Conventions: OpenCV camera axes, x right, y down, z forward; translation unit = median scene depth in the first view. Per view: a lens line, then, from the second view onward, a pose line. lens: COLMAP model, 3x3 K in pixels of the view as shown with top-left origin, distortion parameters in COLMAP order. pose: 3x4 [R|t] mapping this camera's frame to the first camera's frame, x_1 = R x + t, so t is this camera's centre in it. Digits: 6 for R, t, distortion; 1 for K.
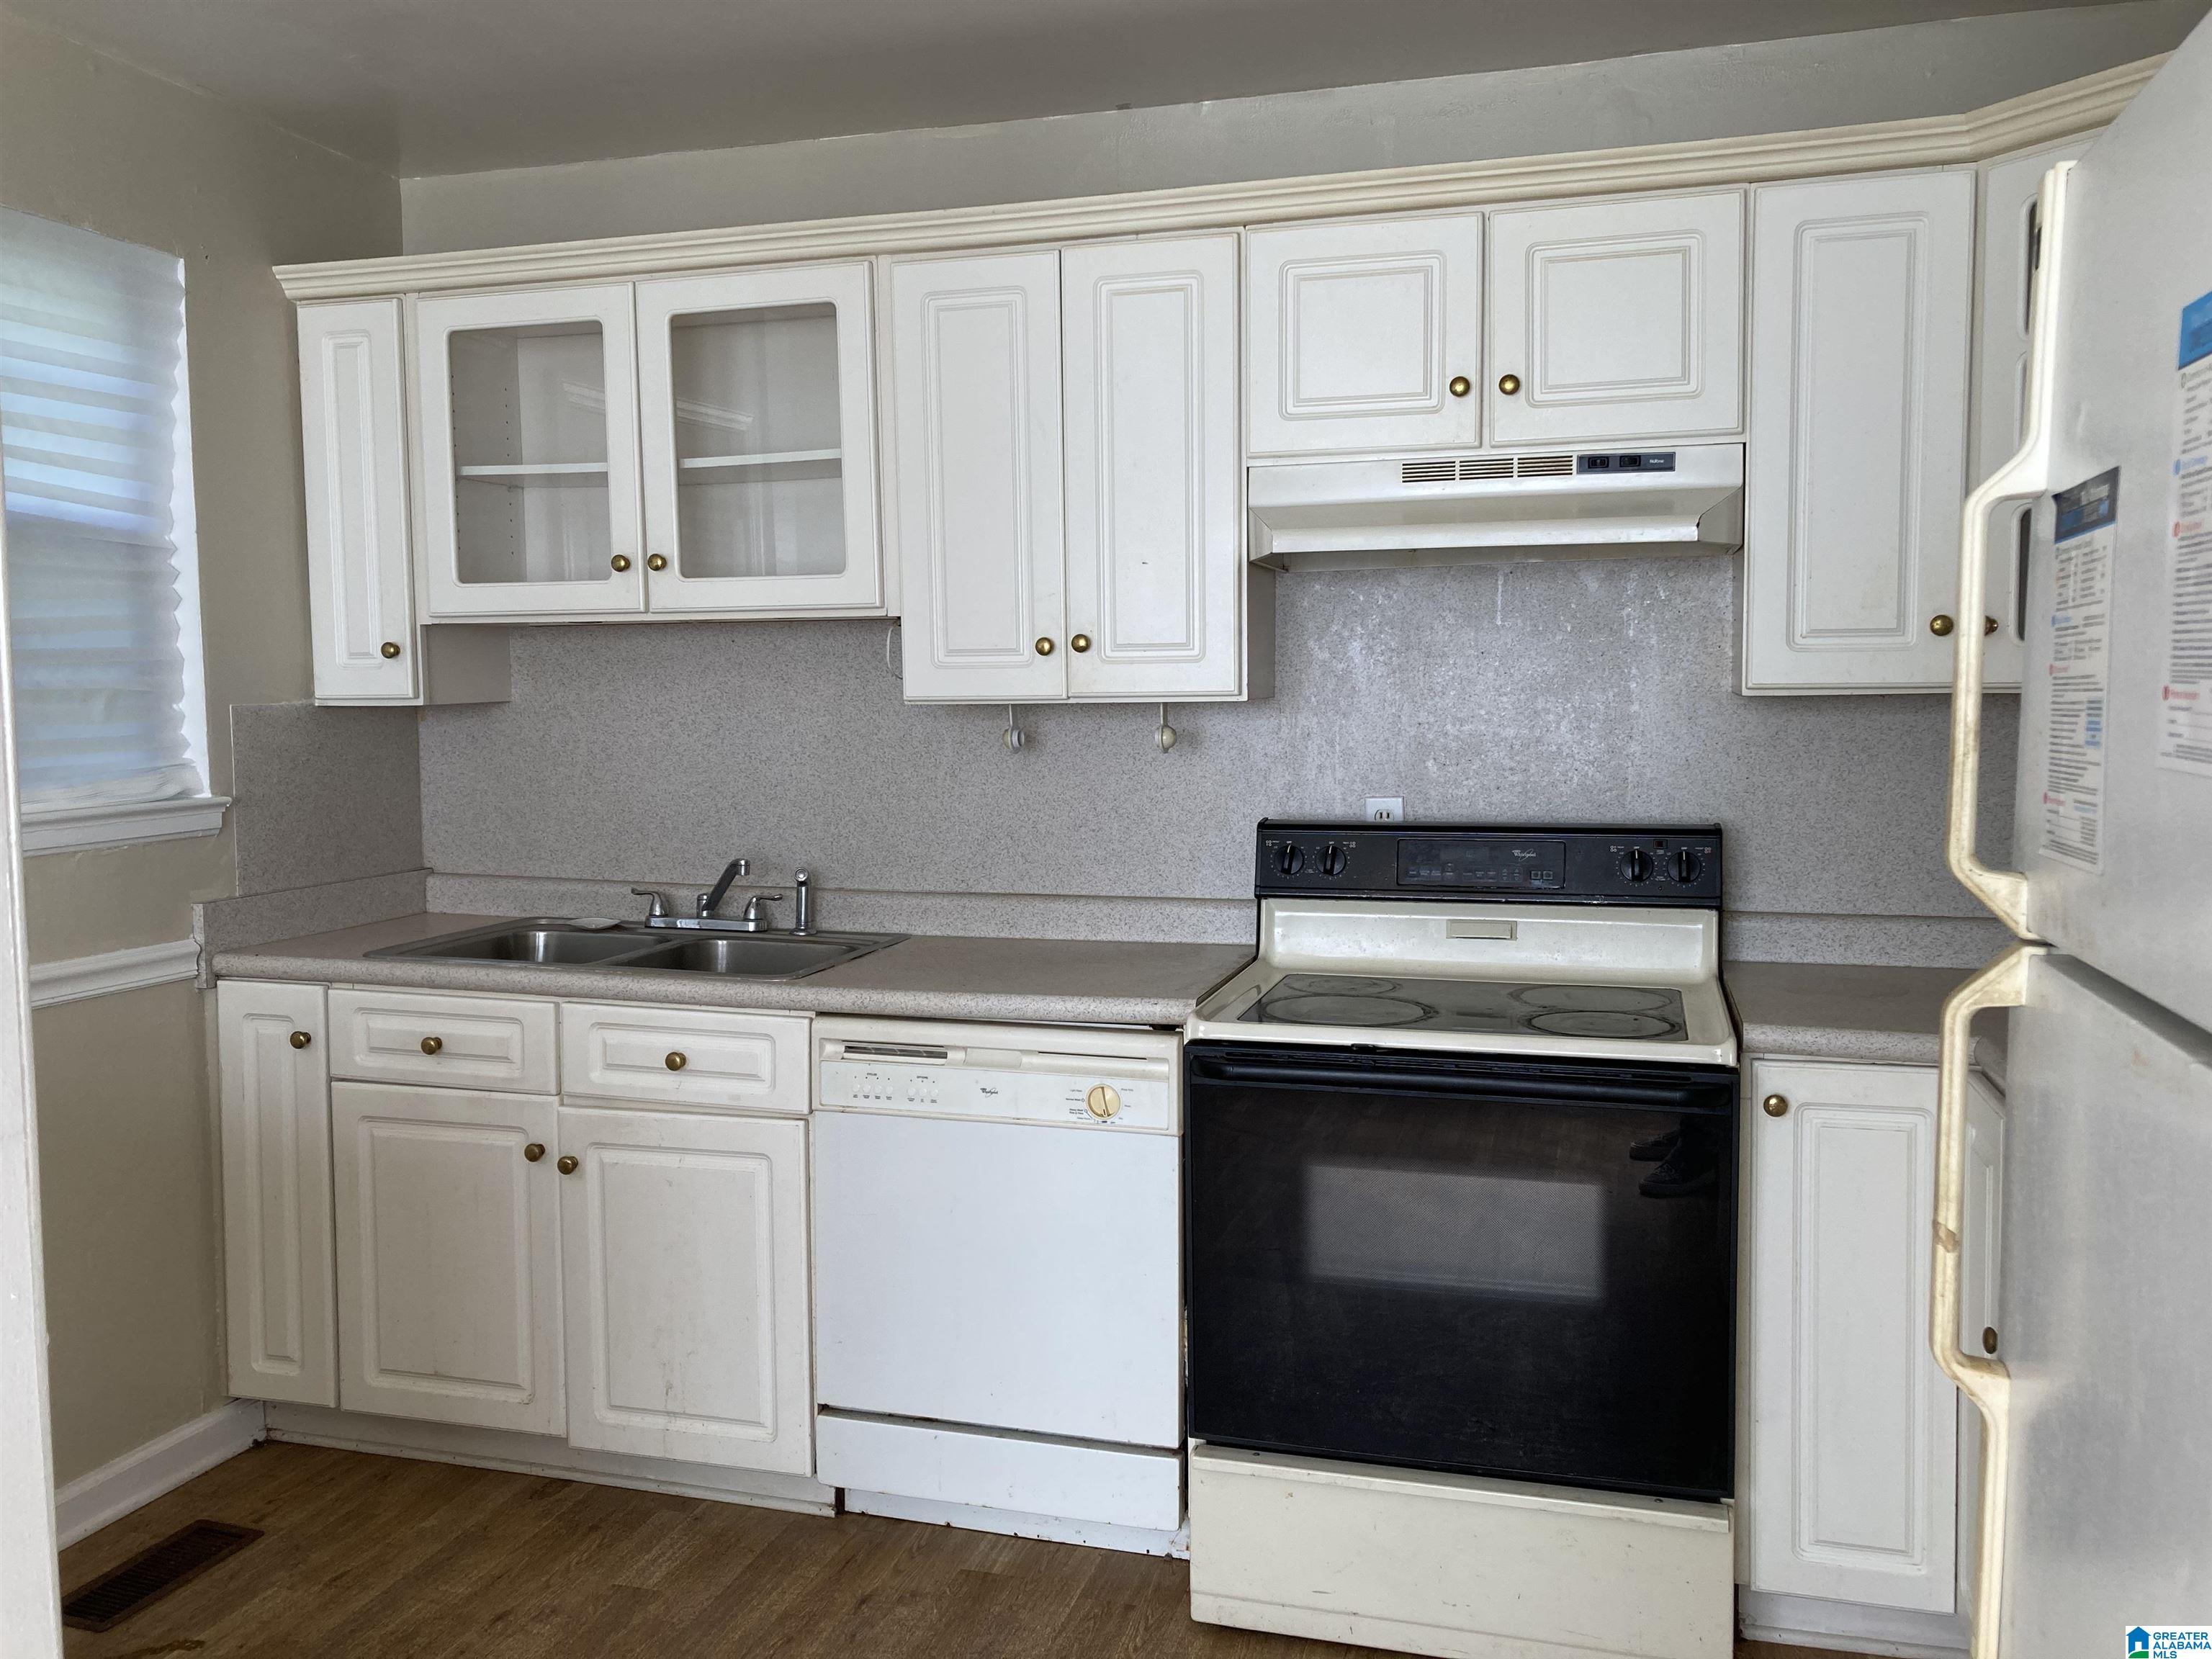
lens RADIAL K [[1816.6, 0, 1085.0], [0, 1816.6, 815.9], [0, 0, 1]] dist [0.023147, -0.037240]
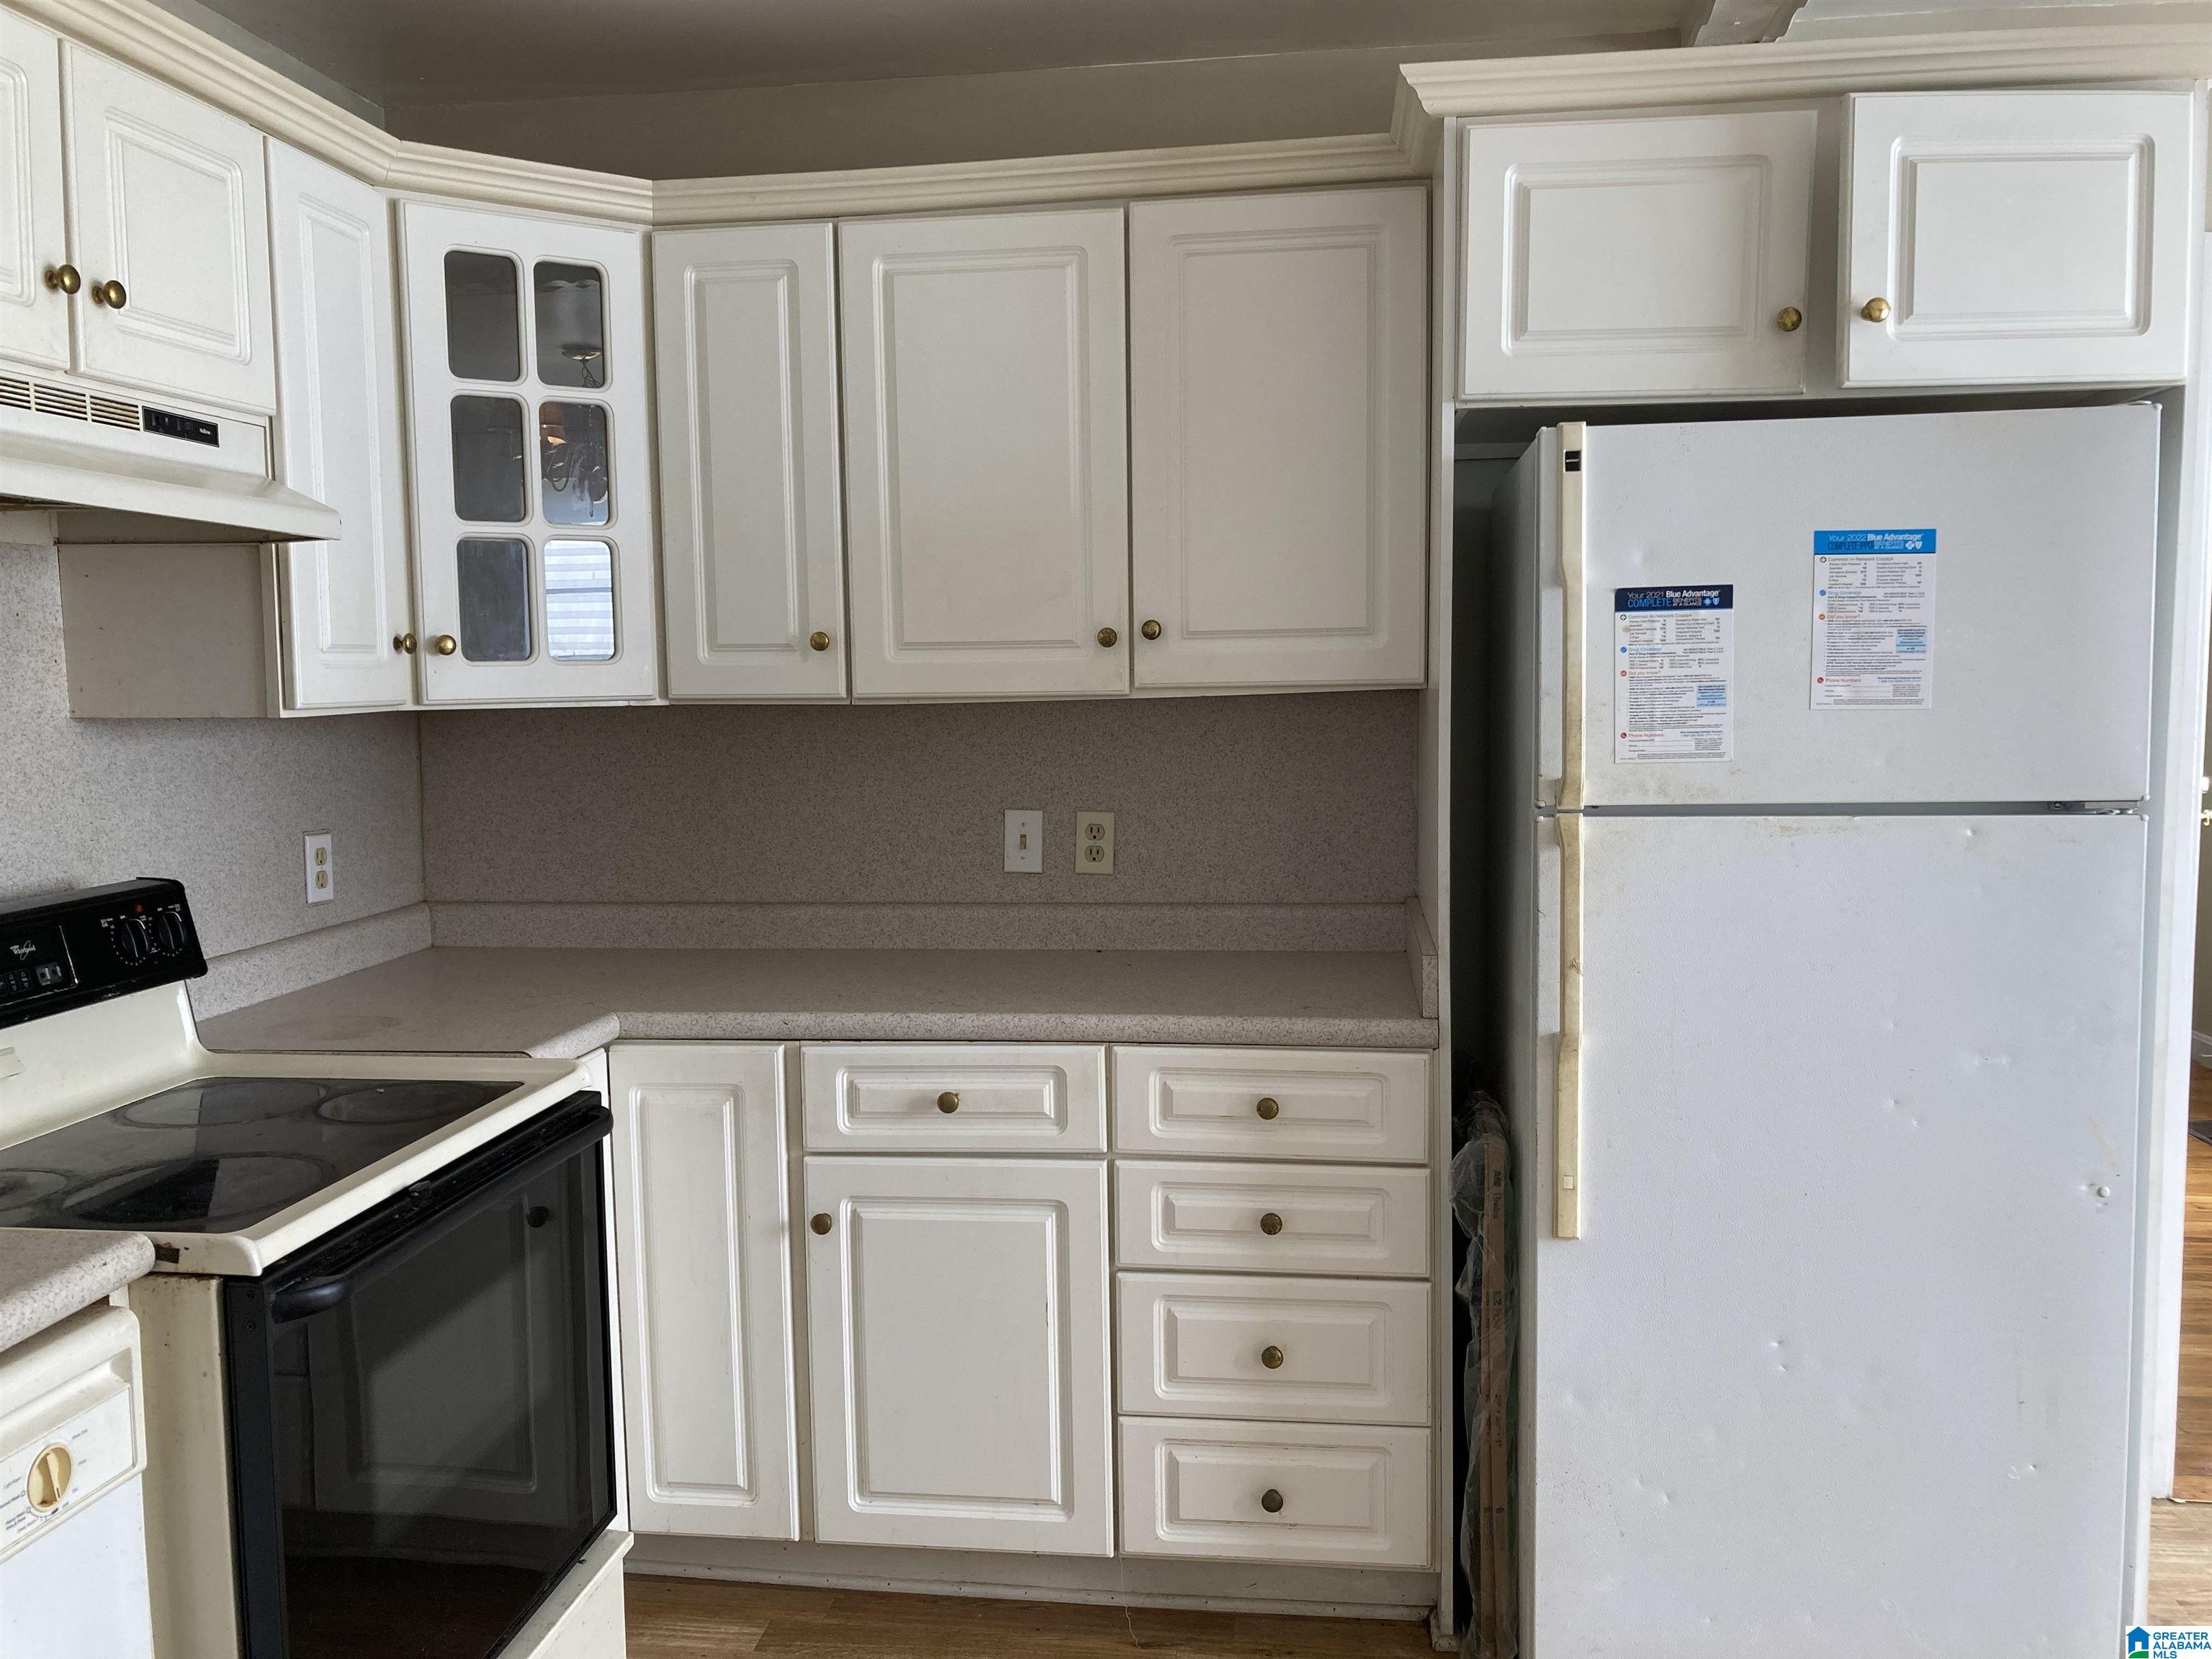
lens RADIAL K [[1816.6, 0, 1090.5], [0, 1816.6, 813.5], [0, 0, 1]] dist [0.023147, -0.037240]
pose [[-0.157334, -0.066756, 0.985287, -0.511256], [0.093558, 0.992218, 0.082165, -0.050301], [-0.983104, 0.105109, -0.149864, 0.683739]]
